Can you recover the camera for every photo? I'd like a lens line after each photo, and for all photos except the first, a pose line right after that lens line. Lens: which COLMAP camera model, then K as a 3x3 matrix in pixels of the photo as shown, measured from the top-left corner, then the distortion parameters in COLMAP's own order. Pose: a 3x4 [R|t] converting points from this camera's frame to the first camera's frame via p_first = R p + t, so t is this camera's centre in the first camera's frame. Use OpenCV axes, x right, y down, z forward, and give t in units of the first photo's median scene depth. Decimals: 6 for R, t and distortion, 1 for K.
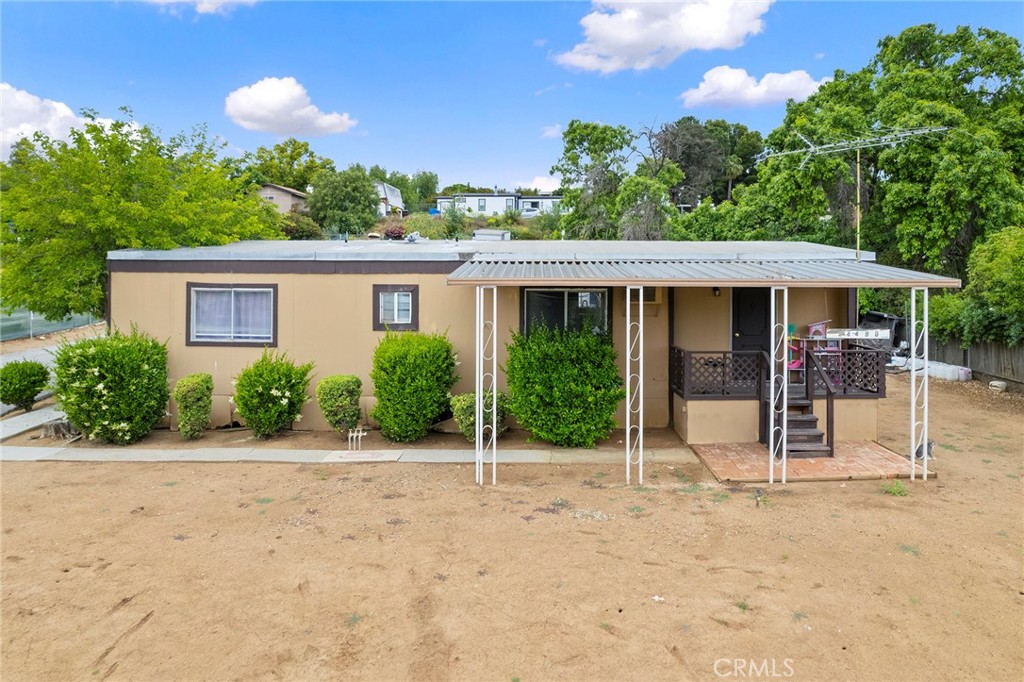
lens RADIAL K [[674.8, 0, 553.3], [0, 674.8, 264.1], [0, 0, 1]] dist [-0.070501, 0.050767]
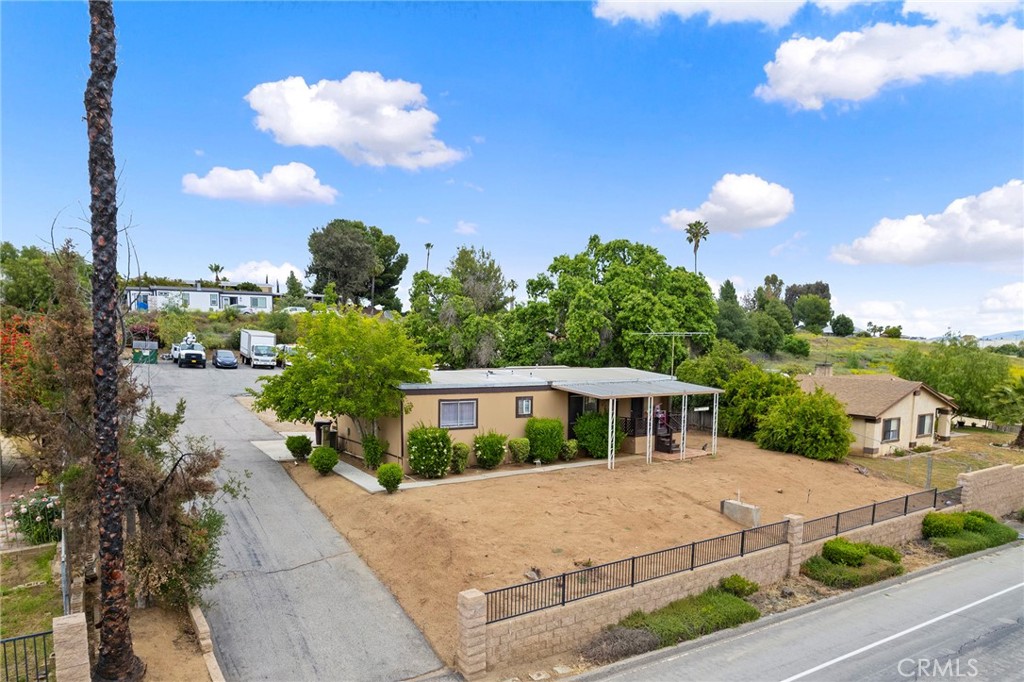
lens RADIAL K [[651.4, 0, 505.8], [0, 651.4, 409.9], [0, 0, 1]] dist [-0.050094, 0.000584]
pose [[0.840421, -0.050466, 0.539579, -1.440923], [-0.007451, 0.994485, 0.104618, -0.147904], [-0.541882, -0.091944, 0.835410, -0.751768]]
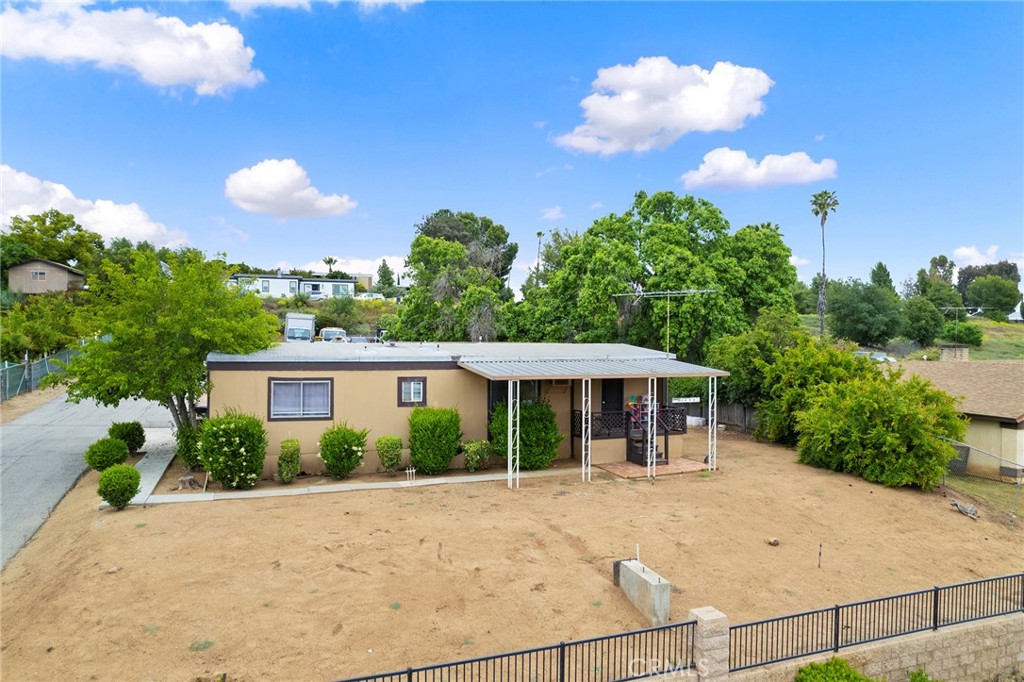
lens RADIAL K [[648.6, 0, 512.0], [0, 648.6, 341.0], [0, 0, 1]] dist [-0.069673, 0.064415]
pose [[0.939981, 0.002070, 0.341222, -0.530504], [-0.004633, 0.999967, 0.006694, -0.063013], [-0.341197, -0.007873, 0.939959, -0.489003]]
